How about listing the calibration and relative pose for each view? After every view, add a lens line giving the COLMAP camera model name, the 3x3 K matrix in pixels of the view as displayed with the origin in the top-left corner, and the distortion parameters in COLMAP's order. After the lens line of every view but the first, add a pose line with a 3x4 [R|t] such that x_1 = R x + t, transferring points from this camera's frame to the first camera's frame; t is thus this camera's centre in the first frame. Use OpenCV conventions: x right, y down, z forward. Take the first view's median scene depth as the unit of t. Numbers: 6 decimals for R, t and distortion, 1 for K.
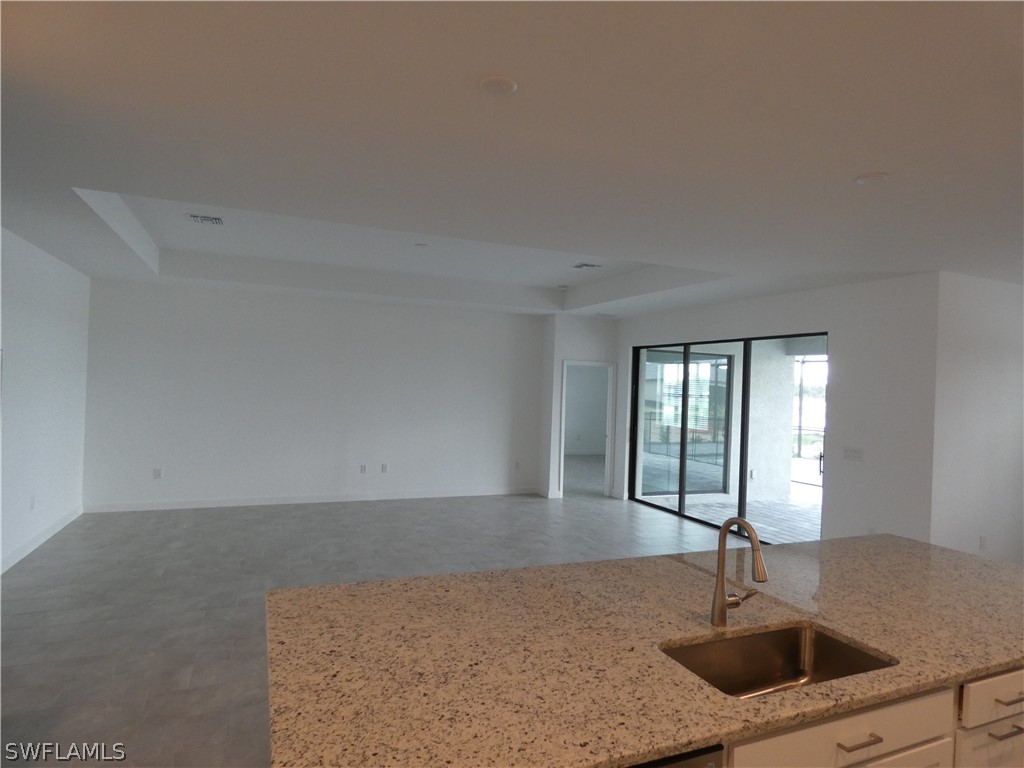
lens RADIAL K [[615.3, 0, 514.9], [0, 615.3, 383.3], [0, 0, 1]] dist [-0.003872, -0.006957]
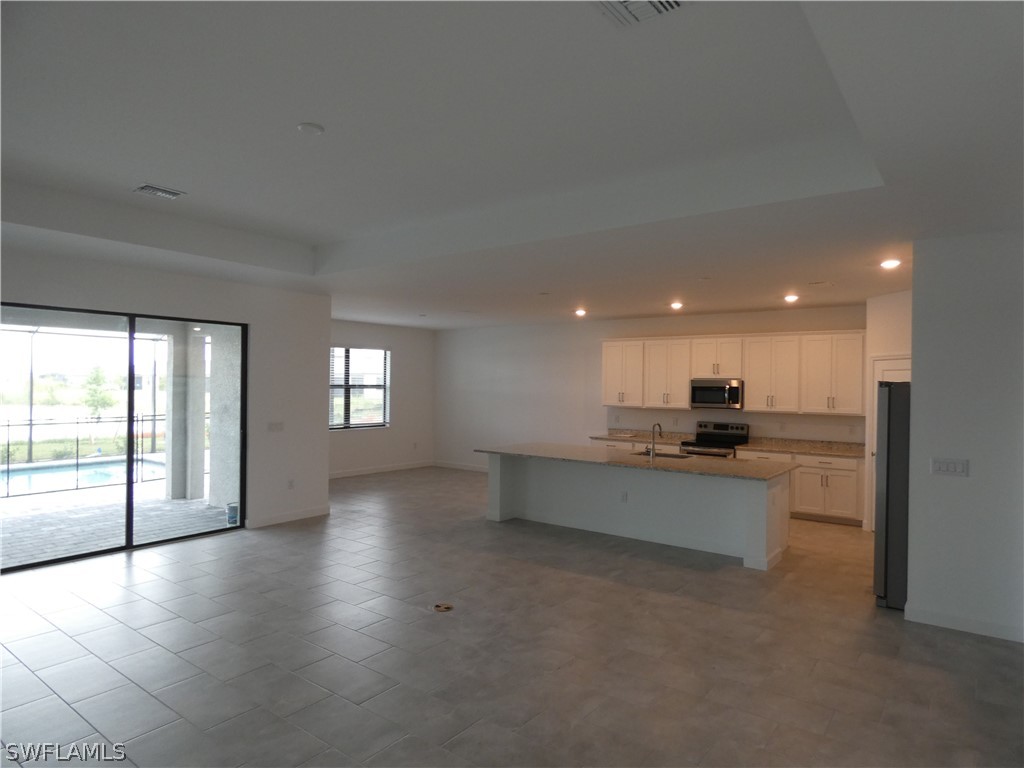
lens RADIAL K [[615.3, 0, 514.9], [0, 615.3, 383.3], [0, 0, 1]] dist [-0.003872, -0.006957]
pose [[-0.490894, -0.054187, 0.869532, -0.907155], [-0.038440, 0.998439, 0.040519, -0.042620], [-0.870371, -0.013534, -0.492211, 1.392512]]
